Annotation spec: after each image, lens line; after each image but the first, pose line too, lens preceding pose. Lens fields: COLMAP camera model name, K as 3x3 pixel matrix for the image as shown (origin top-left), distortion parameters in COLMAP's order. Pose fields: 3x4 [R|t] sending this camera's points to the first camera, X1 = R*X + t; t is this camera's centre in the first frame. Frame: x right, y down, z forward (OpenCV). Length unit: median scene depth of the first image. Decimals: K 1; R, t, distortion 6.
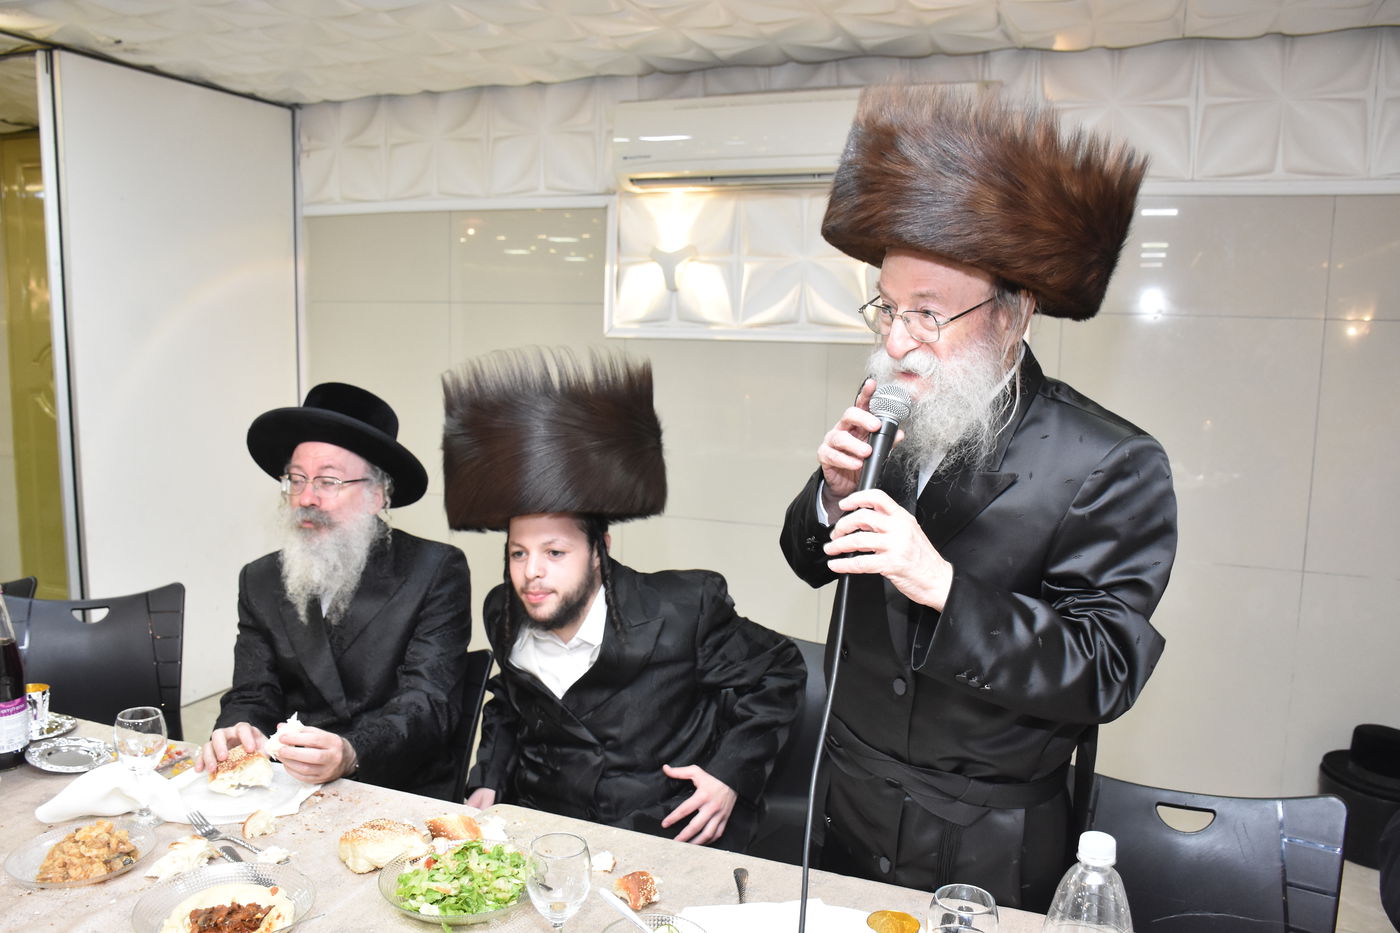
lens RADIAL K [[1198.6, 0, 690.4], [0, 1198.6, 467.5], [0, 0, 1]] dist [-0.107112, 0.087567]
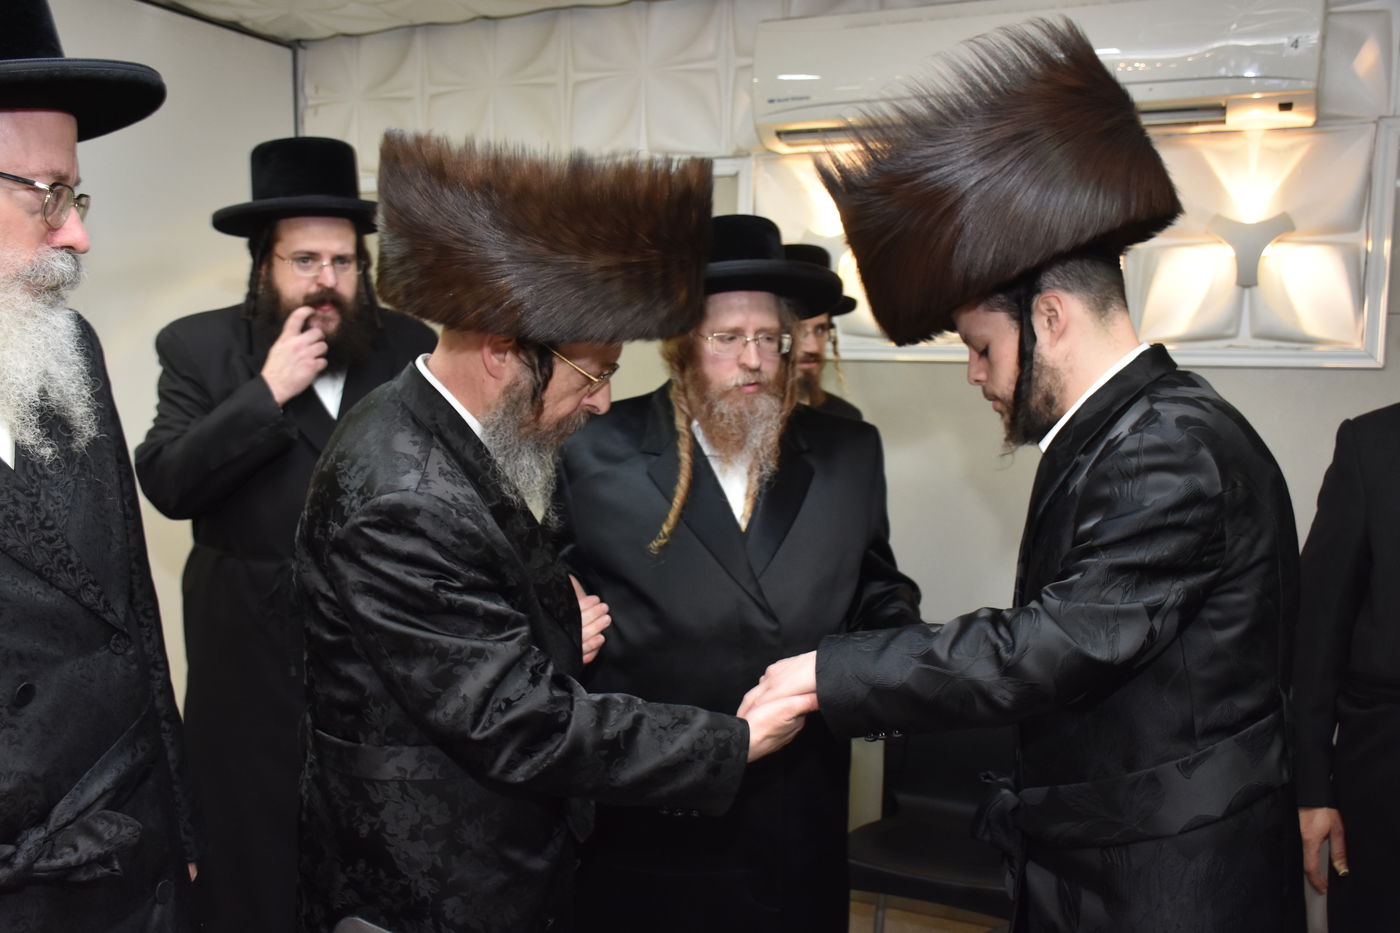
lens RADIAL K [[1340.5, 0, 690.5], [0, 1340.5, 466.8], [0, 0, 1]] dist [0.003014, 0.000000]
pose [[0.999265, -0.008023, -0.037491, -0.072557], [0.007378, 0.999823, -0.017301, -0.031888], [0.037623, 0.017012, 0.999147, 0.210166]]
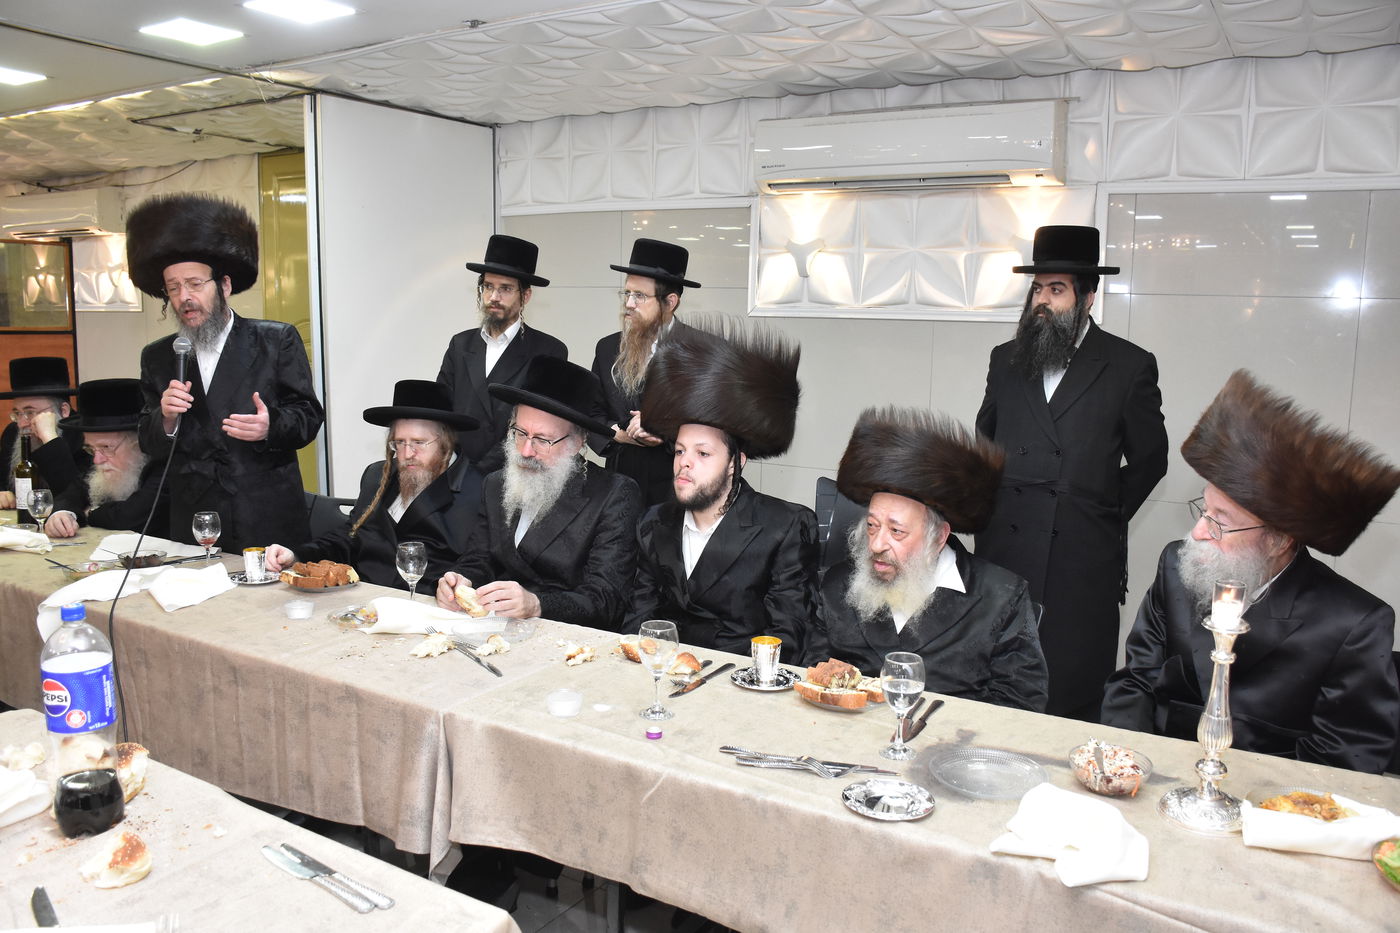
lens RADIAL K [[1134.9, 0, 700.8], [0, 1134.9, 471.4], [0, 0, 1]] dist [-0.133218, 0.095472]
pose [[0.990781, 0.014534, -0.134690, 0.038772], [-0.011015, 0.999579, 0.026834, 0.018096], [0.135024, -0.025103, 0.990524, -0.139625]]
